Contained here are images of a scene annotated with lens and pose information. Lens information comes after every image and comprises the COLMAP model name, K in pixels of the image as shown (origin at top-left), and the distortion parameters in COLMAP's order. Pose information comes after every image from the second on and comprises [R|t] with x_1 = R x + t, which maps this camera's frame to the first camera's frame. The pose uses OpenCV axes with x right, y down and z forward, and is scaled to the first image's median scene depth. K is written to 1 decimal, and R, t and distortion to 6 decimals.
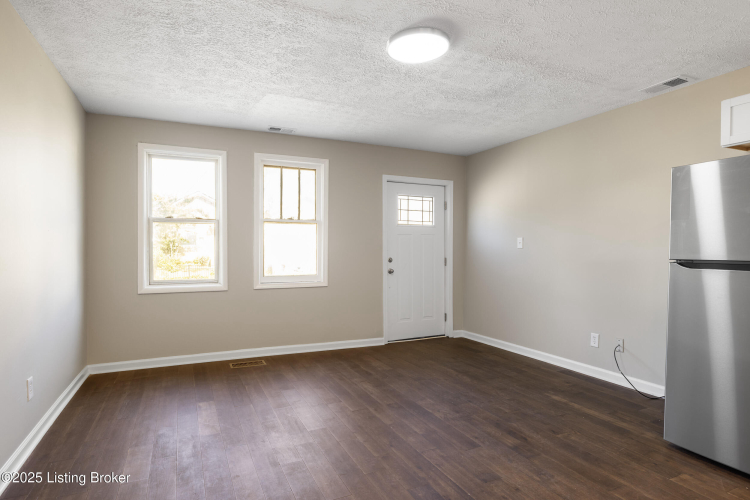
lens RADIAL K [[426.9, 0, 375.0], [0, 426.9, 250.0], [0, 0, 1]] dist [-0.001161, -0.000575]
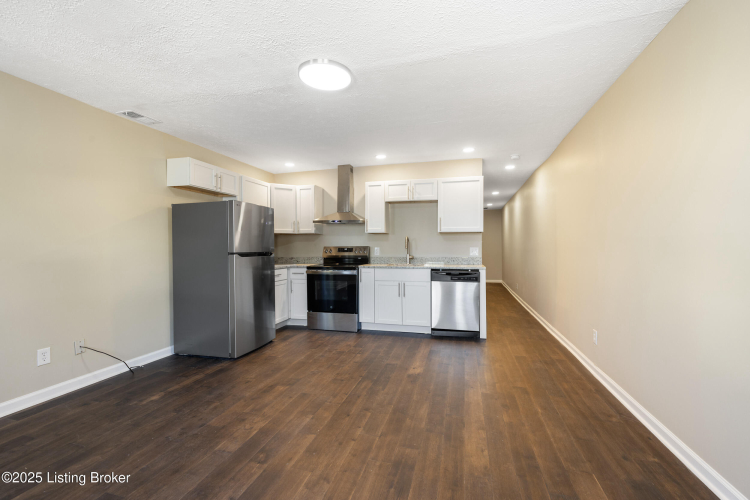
lens RADIAL K [[318.4, 0, 384.3], [0, 318.4, 247.2], [0, 0, 1]] dist [0.028244, 0.000200]
pose [[-0.775474, -0.003308, 0.631371, -0.495101], [-0.001531, 0.999993, 0.003359, -0.001757], [-0.631378, 0.001638, -0.775474, 1.361767]]
